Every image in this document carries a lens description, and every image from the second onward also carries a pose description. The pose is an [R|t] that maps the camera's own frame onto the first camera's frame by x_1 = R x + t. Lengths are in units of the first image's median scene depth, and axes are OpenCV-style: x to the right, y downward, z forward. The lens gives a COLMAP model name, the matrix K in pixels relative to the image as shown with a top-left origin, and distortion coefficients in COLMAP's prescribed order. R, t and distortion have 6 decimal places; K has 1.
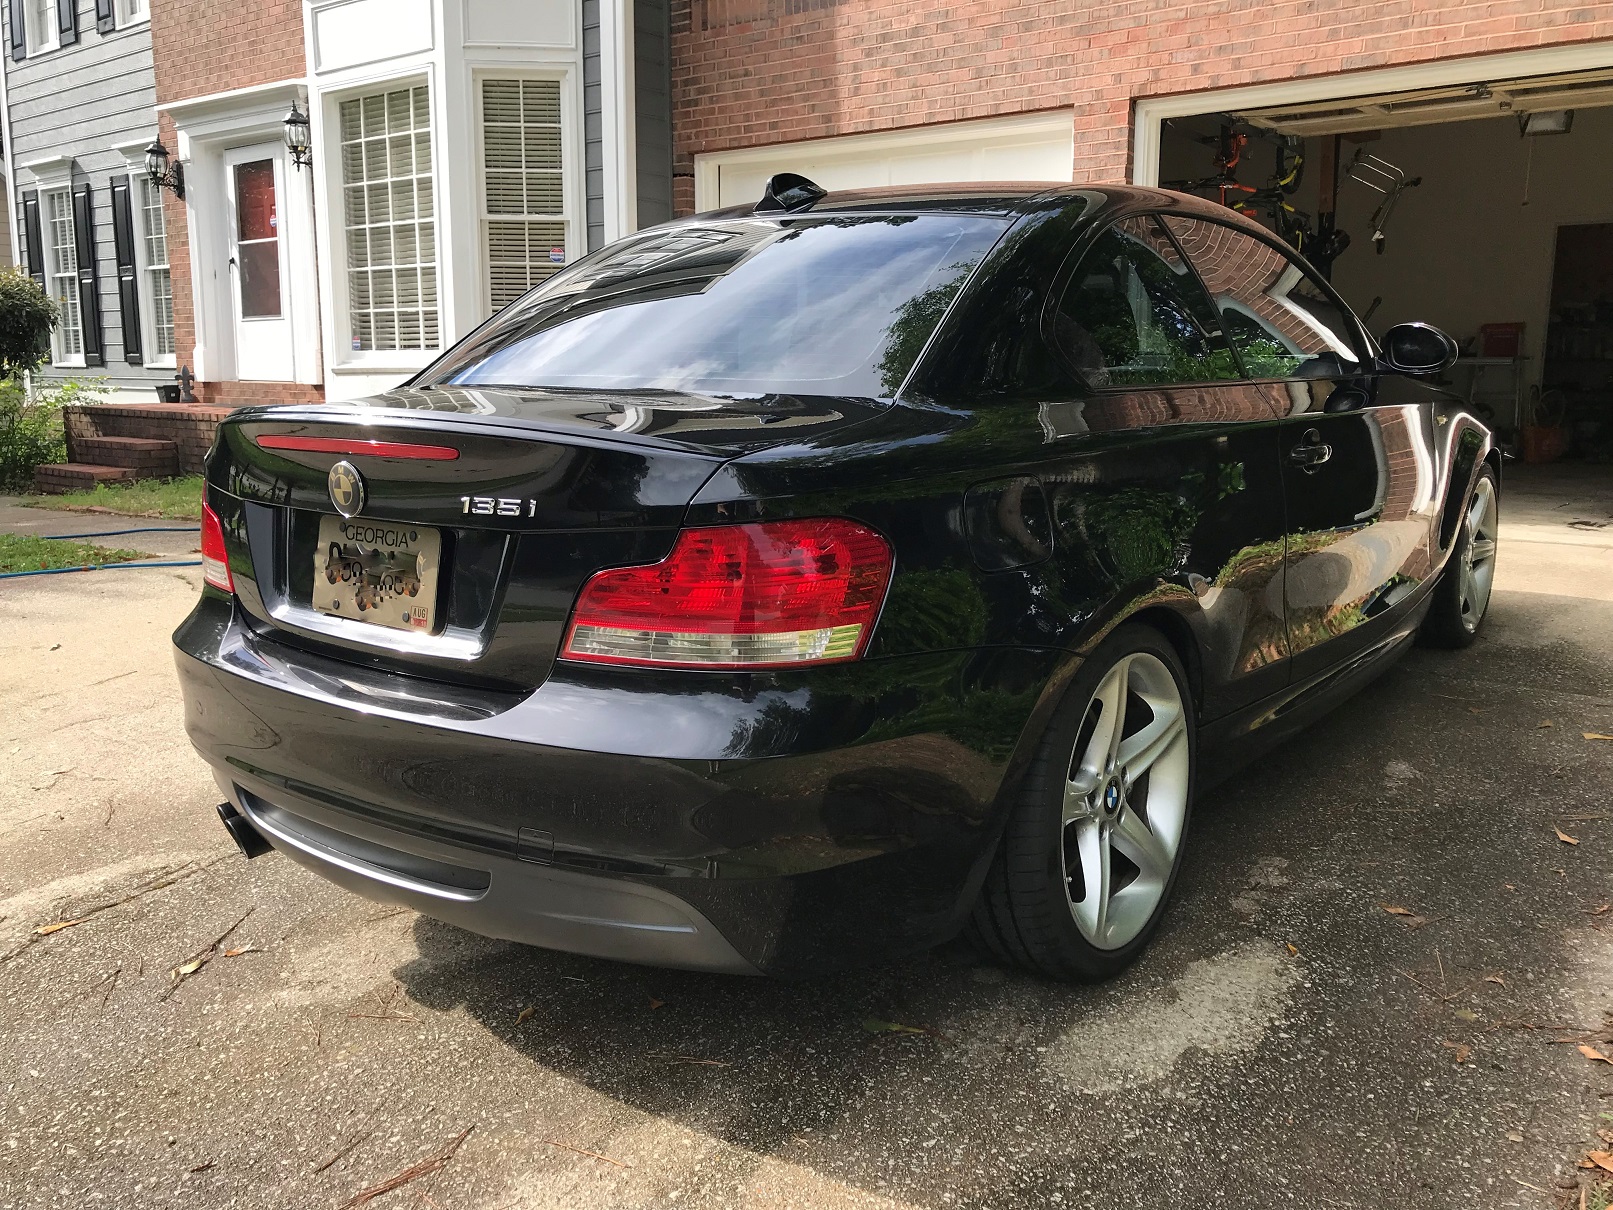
lens RADIAL K [[1316.0, 0, 806.5], [0, 1316.0, 605.0], [0, 0, 1]] dist [0.012606, 0.003093]
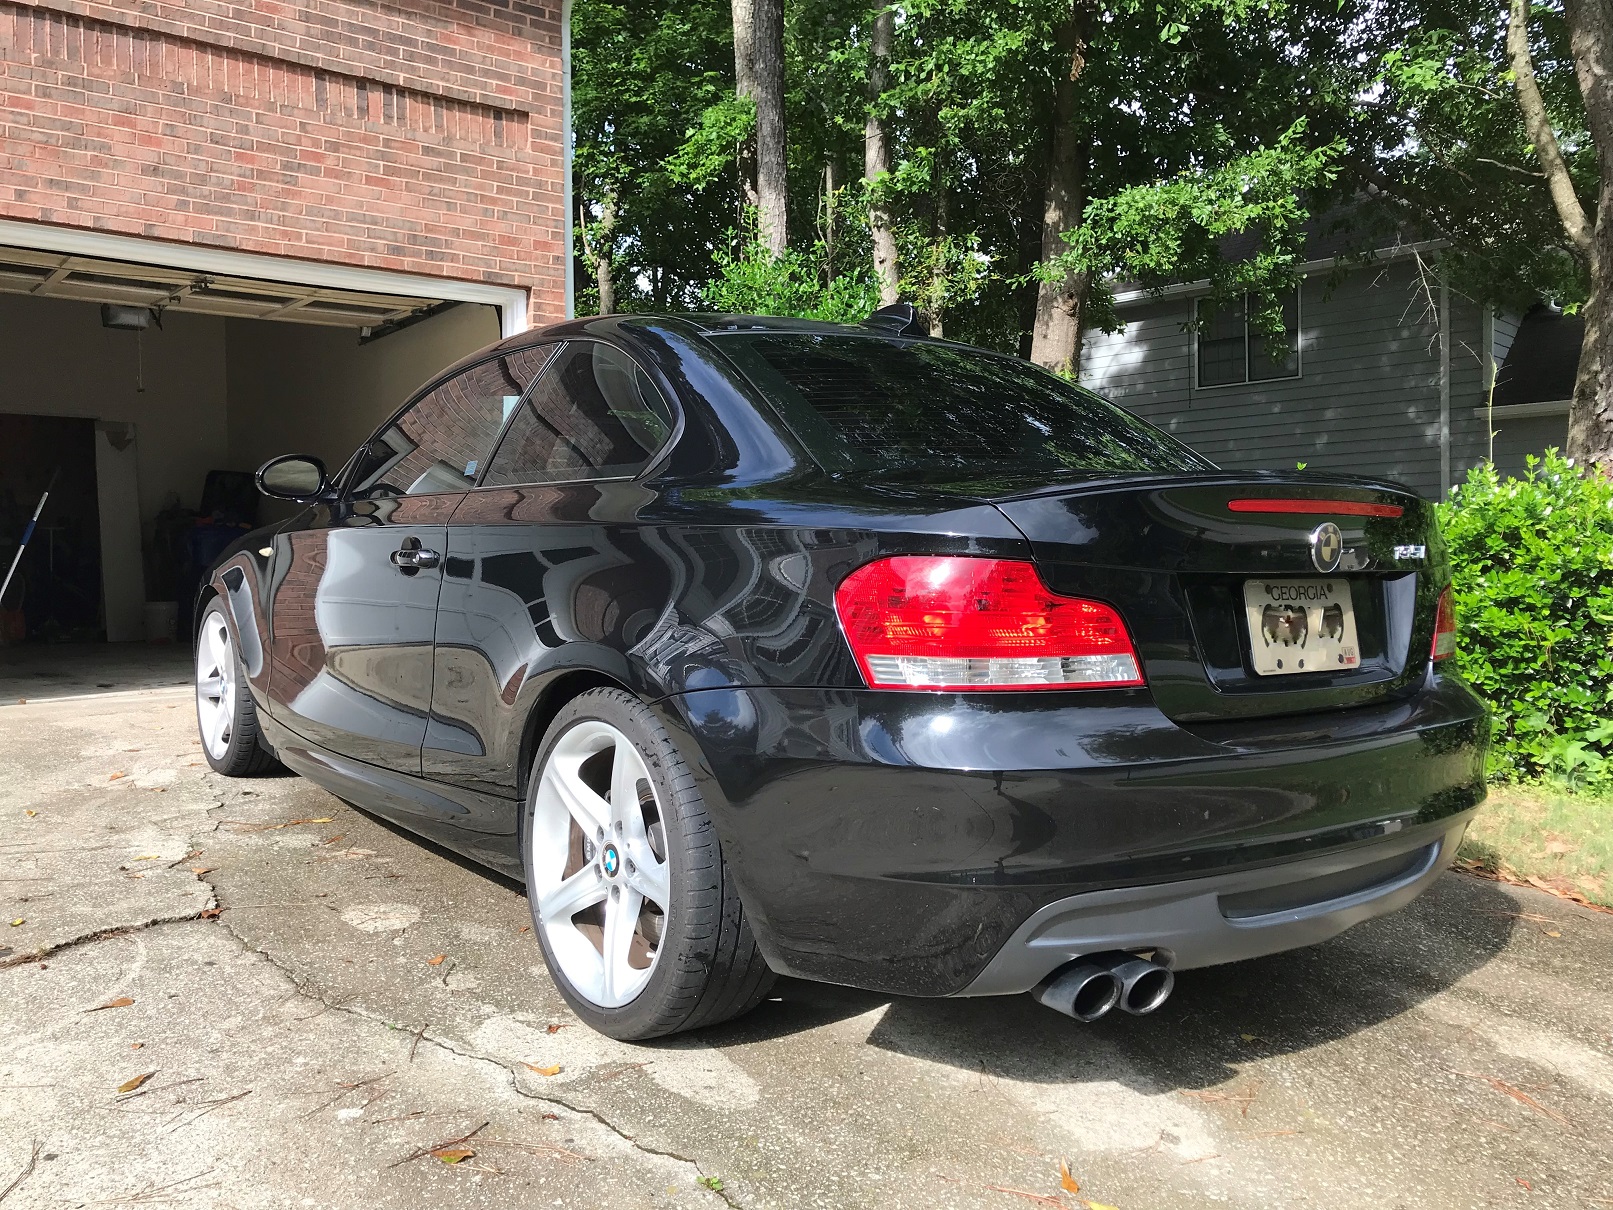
lens RADIAL K [[1316.0, 0, 806.5], [0, 1316.0, 605.0], [0, 0, 1]] dist [0.012606, 0.003093]
pose [[0.270842, -0.032370, 0.962079, -1.363435], [0.178965, 0.983704, -0.017284, -0.088662], [-0.945842, 0.176860, 0.272221, 1.001940]]
